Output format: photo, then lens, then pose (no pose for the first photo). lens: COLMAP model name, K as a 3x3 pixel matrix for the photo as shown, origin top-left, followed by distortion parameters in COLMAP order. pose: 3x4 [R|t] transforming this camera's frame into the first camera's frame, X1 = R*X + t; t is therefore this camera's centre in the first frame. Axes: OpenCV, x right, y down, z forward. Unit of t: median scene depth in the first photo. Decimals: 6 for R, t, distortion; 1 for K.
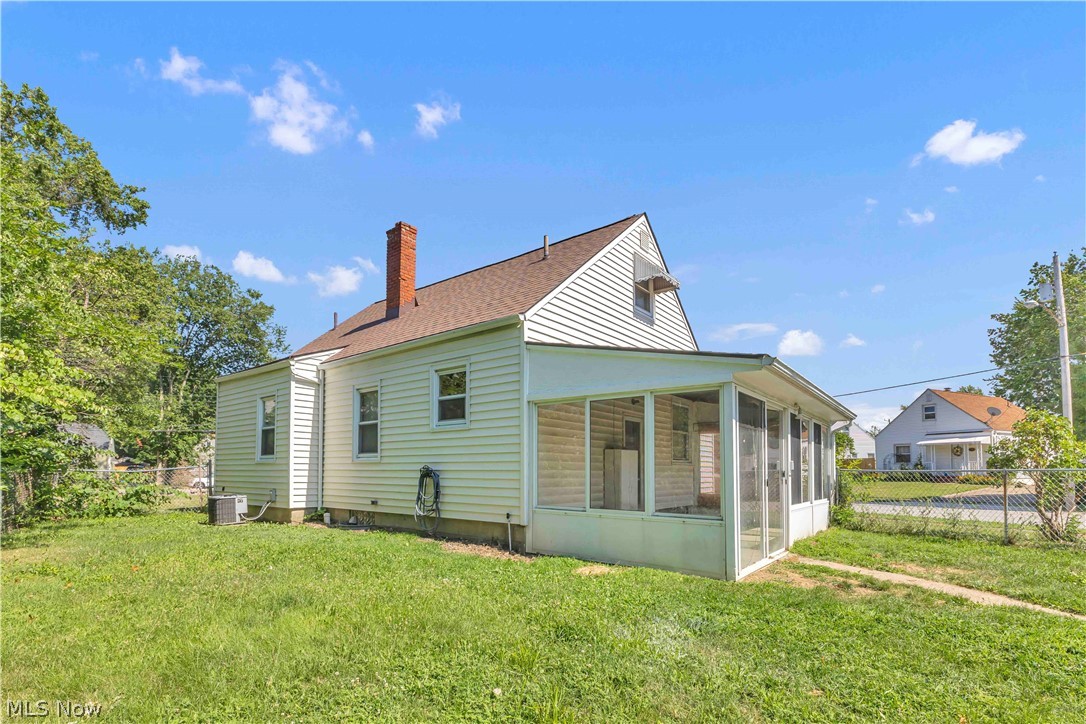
lens RADIAL K [[488.4, 0, 581.8], [0, 488.4, 455.6], [0, 0, 1]] dist [-0.006002, -0.000696]
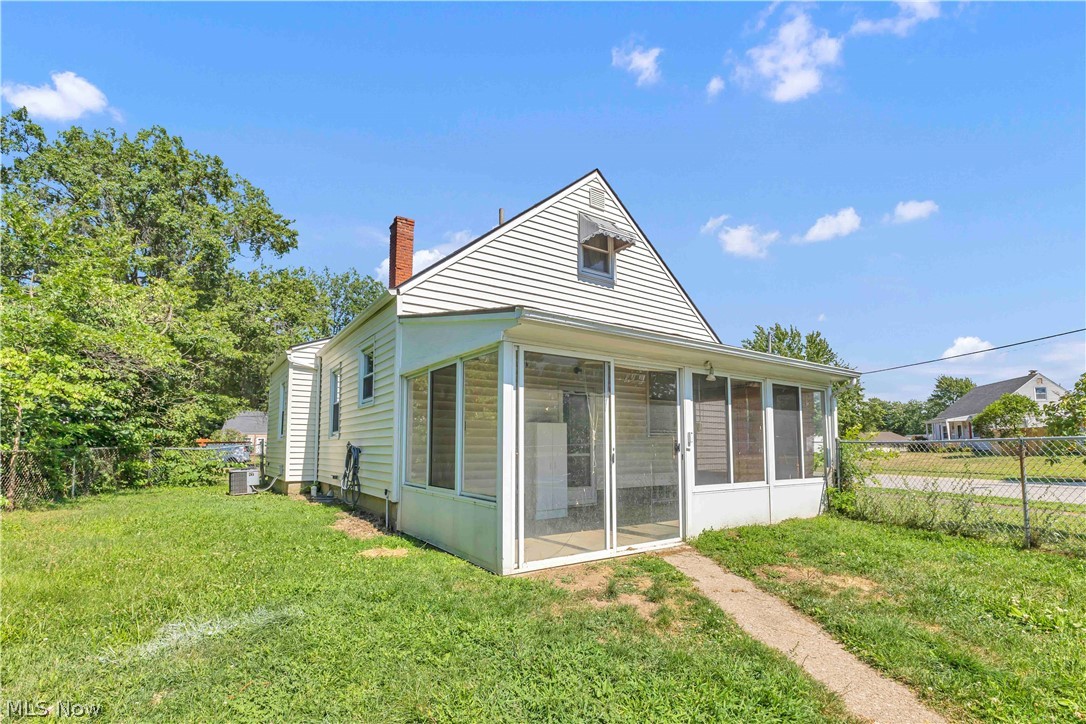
lens RADIAL K [[488.4, 0, 521.6], [0, 488.4, 409.4], [0, 0, 1]] dist [-0.006002, -0.000696]
pose [[0.955779, -0.030110, -0.292539, 0.253433], [0.017132, 0.998756, -0.046826, 0.004753], [0.293585, 0.039744, 0.955106, 0.081512]]
